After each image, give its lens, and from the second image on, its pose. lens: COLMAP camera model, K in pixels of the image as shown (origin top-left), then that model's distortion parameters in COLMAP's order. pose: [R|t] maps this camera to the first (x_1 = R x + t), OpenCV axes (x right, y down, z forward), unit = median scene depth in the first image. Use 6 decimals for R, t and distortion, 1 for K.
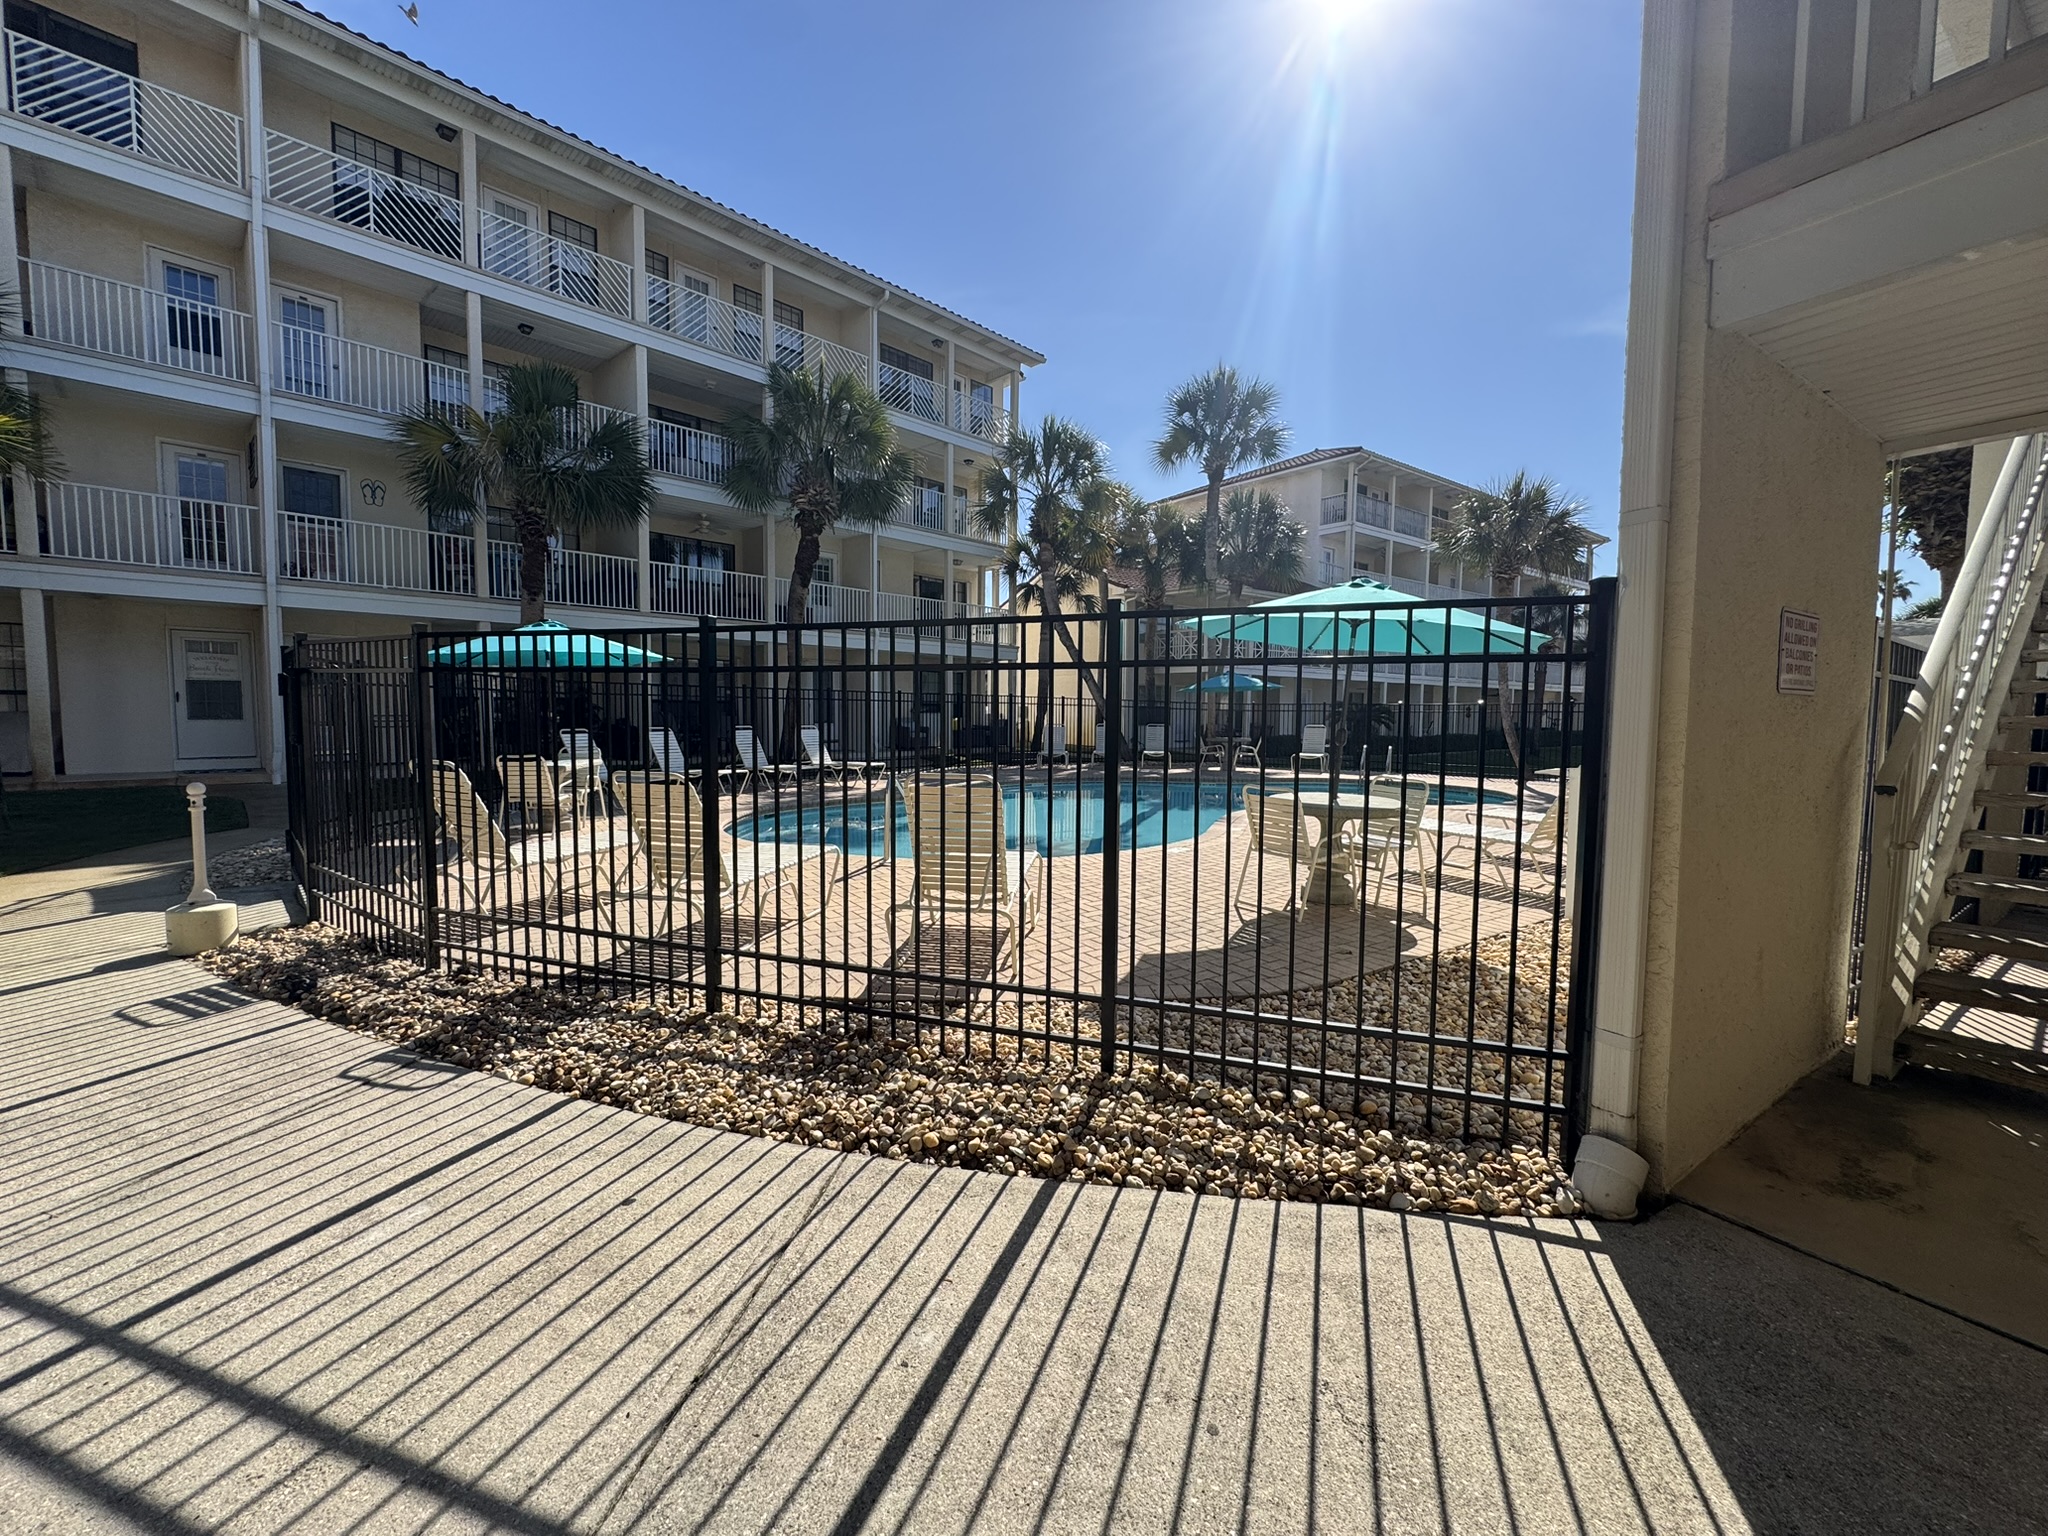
lens RADIAL K [[824.4, 0, 1024.0], [0, 824.4, 768.0], [0, 0, 1]] dist [-0.003216, 0.000062]
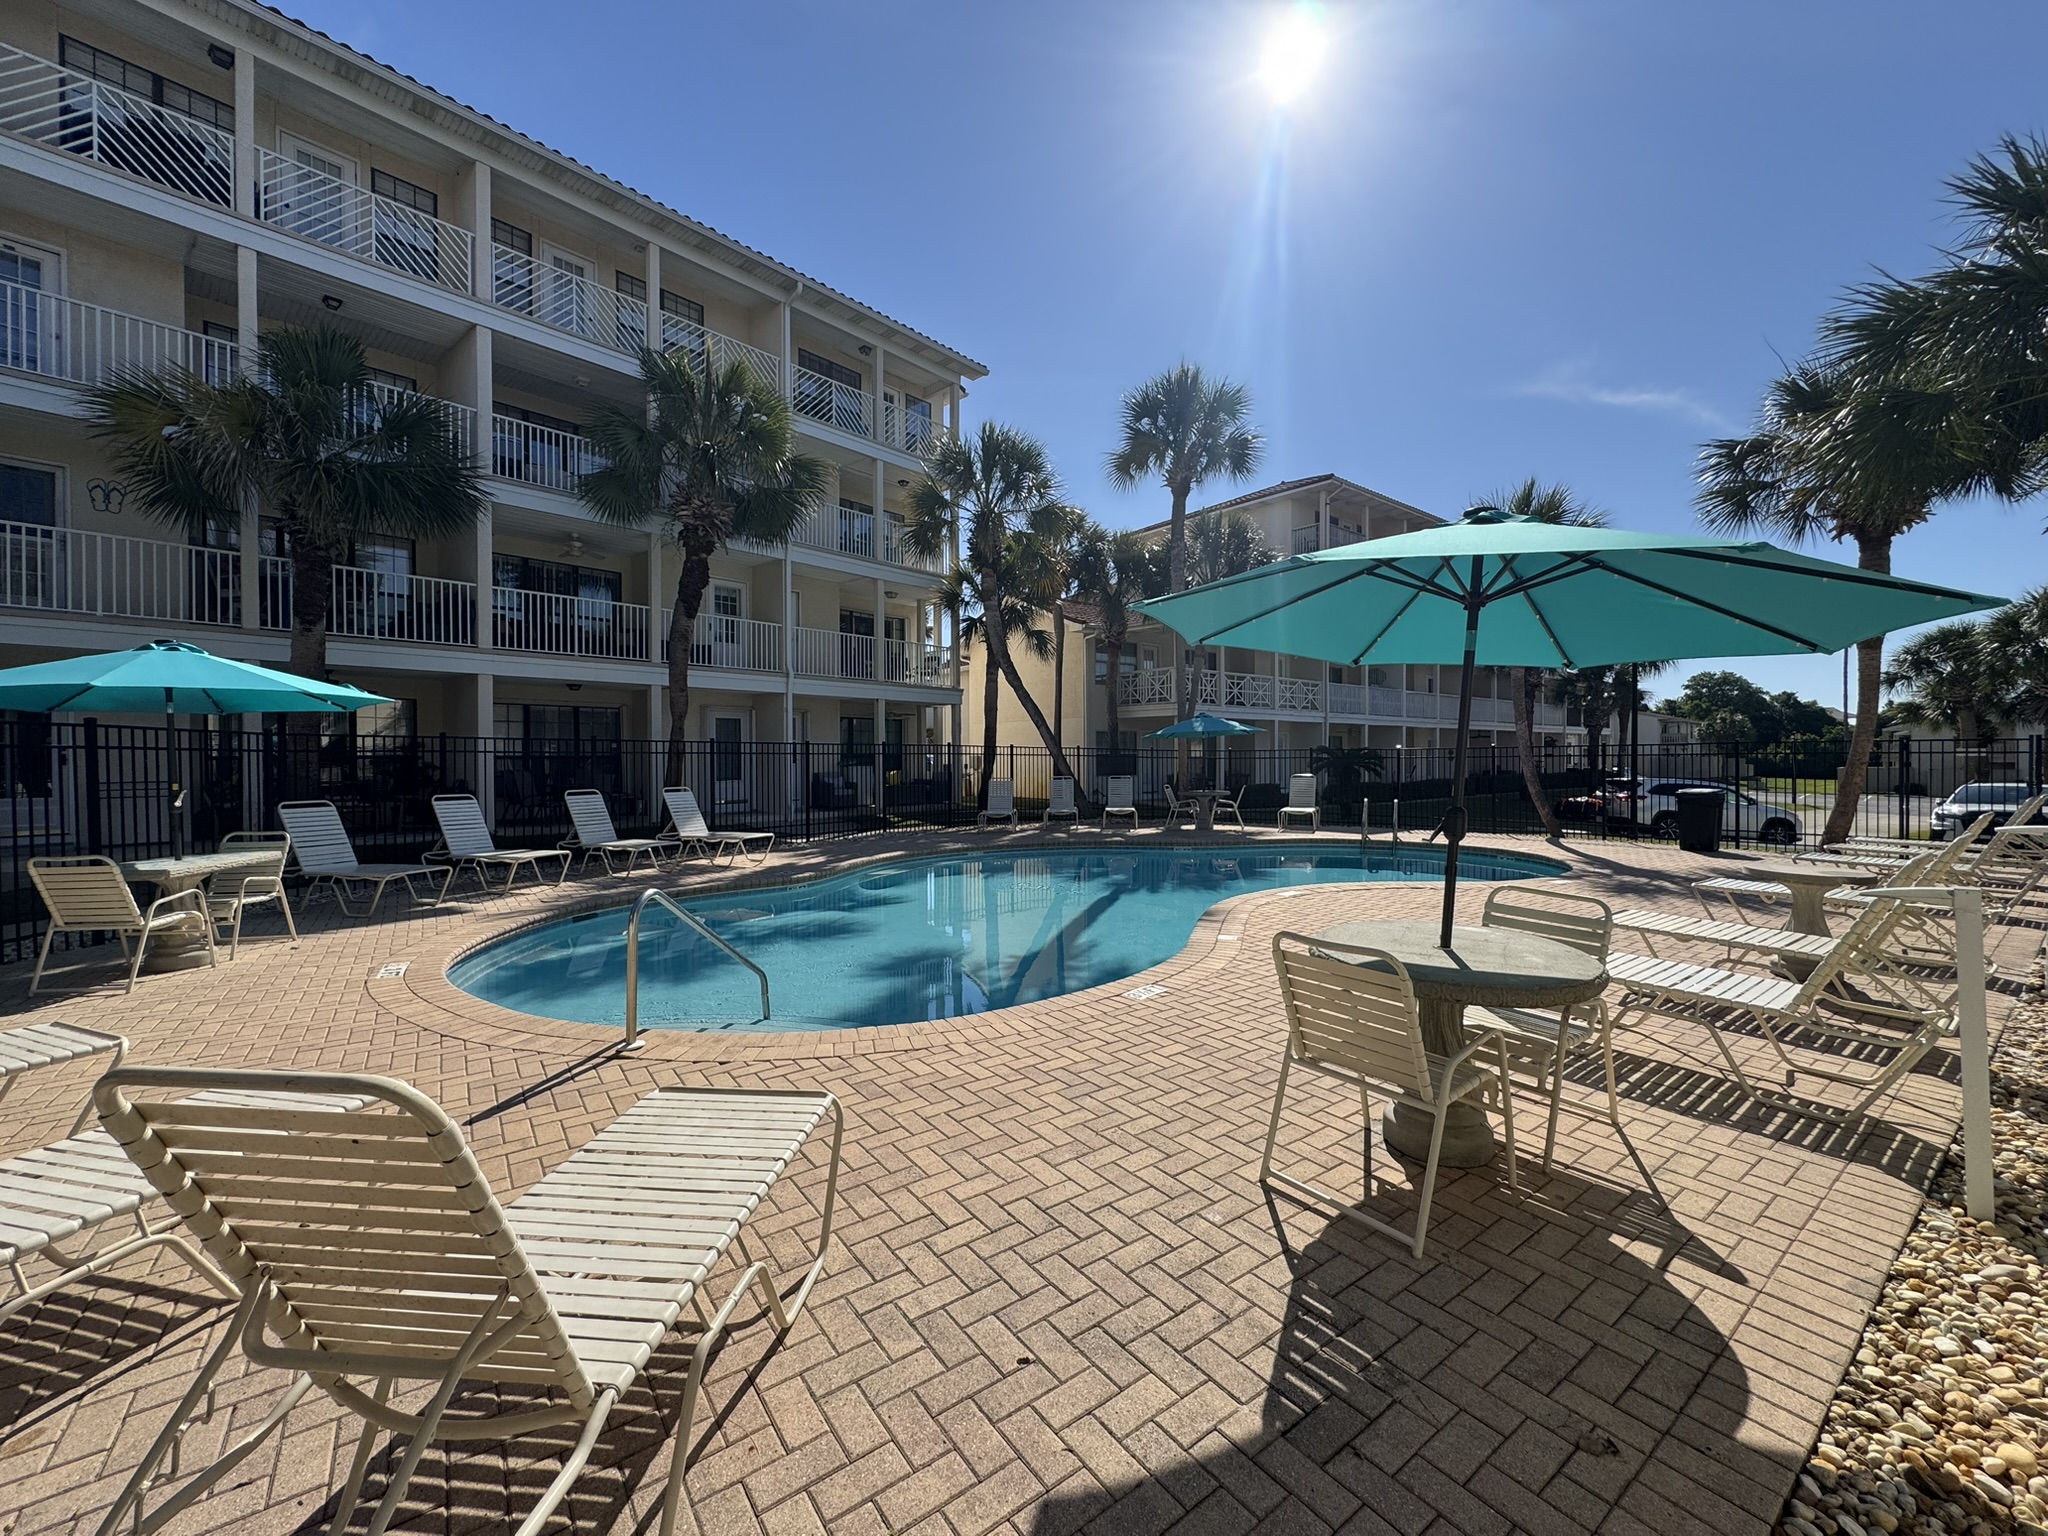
lens RADIAL K [[826.1, 0, 1024.0], [0, 826.1, 768.0], [0, 0, 1]] dist [0.001647, -0.000132]
pose [[0.999246, -0.014029, 0.036190, 0.032549], [0.016085, 0.998236, -0.057146, -0.014885], [-0.035325, 0.057685, 0.997710, 0.154910]]
